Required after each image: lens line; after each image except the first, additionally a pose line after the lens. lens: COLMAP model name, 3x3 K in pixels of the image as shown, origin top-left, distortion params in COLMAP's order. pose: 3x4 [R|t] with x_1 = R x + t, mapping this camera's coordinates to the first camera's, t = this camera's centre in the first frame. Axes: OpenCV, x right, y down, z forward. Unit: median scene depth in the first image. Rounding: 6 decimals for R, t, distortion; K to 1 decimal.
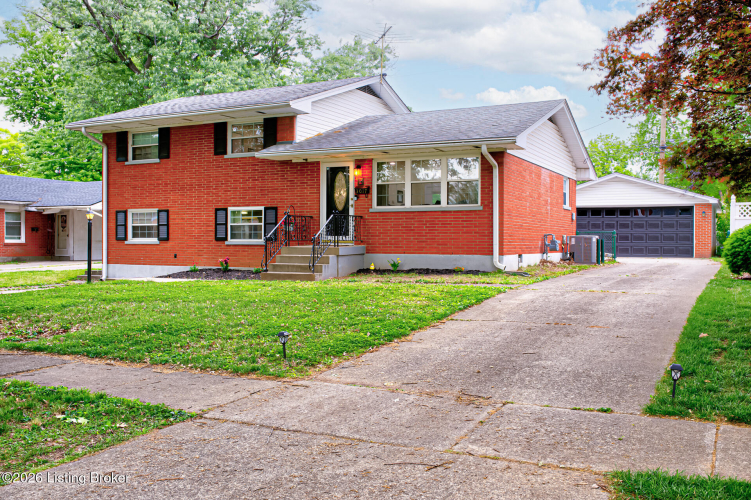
lens RADIAL K [[721.8, 0, 375.5], [0, 721.8, 250.0], [0, 0, 1]] dist [0.000812, -0.001969]
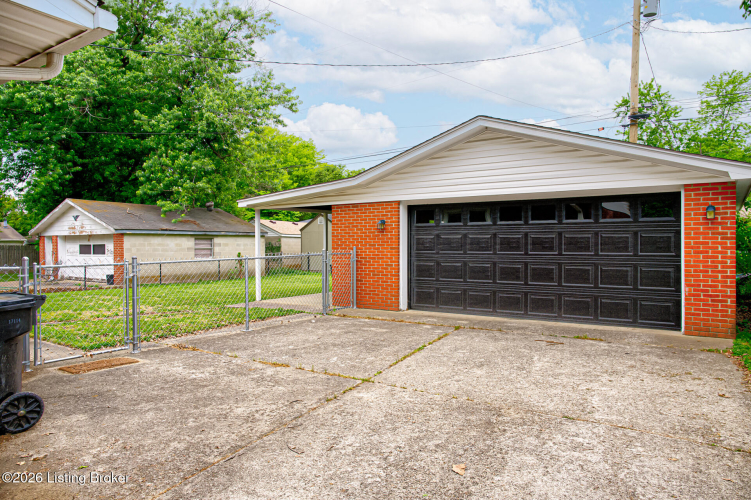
lens RADIAL K [[509.8, 0, 375.5], [0, 509.8, 250.0], [0, 0, 1]] dist [-0.079854, 0.095537]
pose [[0.989629, -0.006751, -0.143490, 0.415229], [0.006520, 0.999977, -0.002075, -0.040741], [0.143501, 0.001117, 0.989650, 0.930587]]
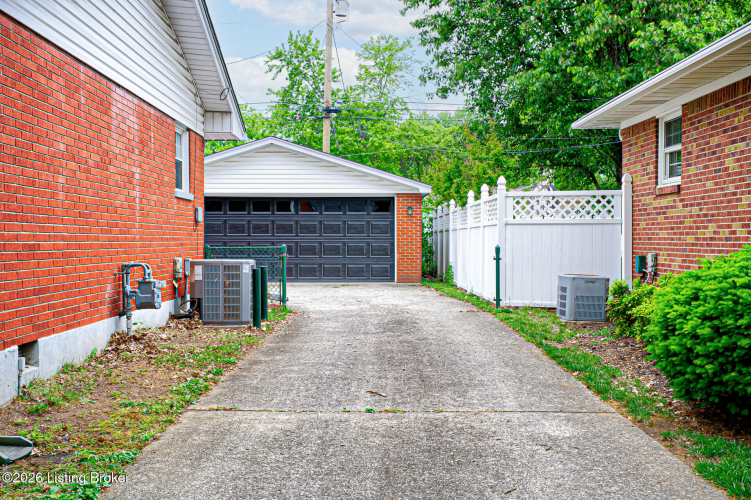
lens RADIAL K [[856.6, 0, 375.5], [0, 856.6, 250.0], [0, 0, 1]] dist [0.018934, 0.028189]
pose [[0.891220, -0.009666, 0.453469, 0.129171], [0.008350, 0.999953, 0.004905, -0.026086], [-0.453495, -0.000585, 0.891259, 0.470925]]
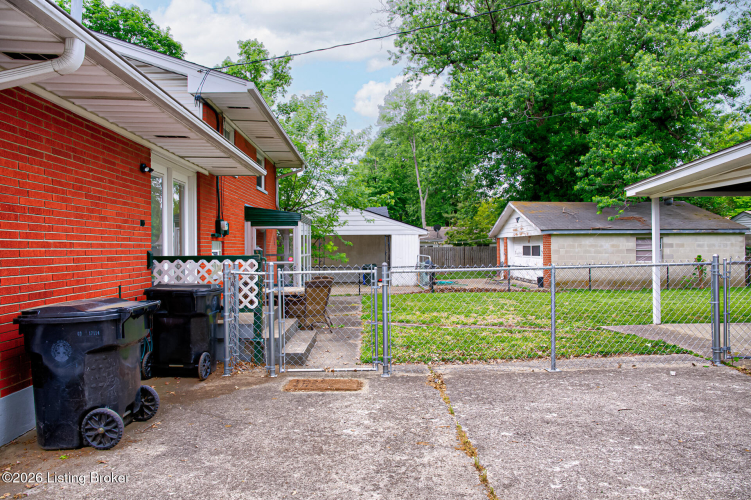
lens RADIAL K [[509.8, 0, 375.5], [0, 509.8, 250.0], [0, 0, 1]] dist [-0.079854, 0.095537]
pose [[0.470299, -0.003541, -0.882500, 0.454300], [-0.000721, 0.999990, -0.004396, -0.044031], [0.882507, 0.002704, 0.470292, 1.075809]]
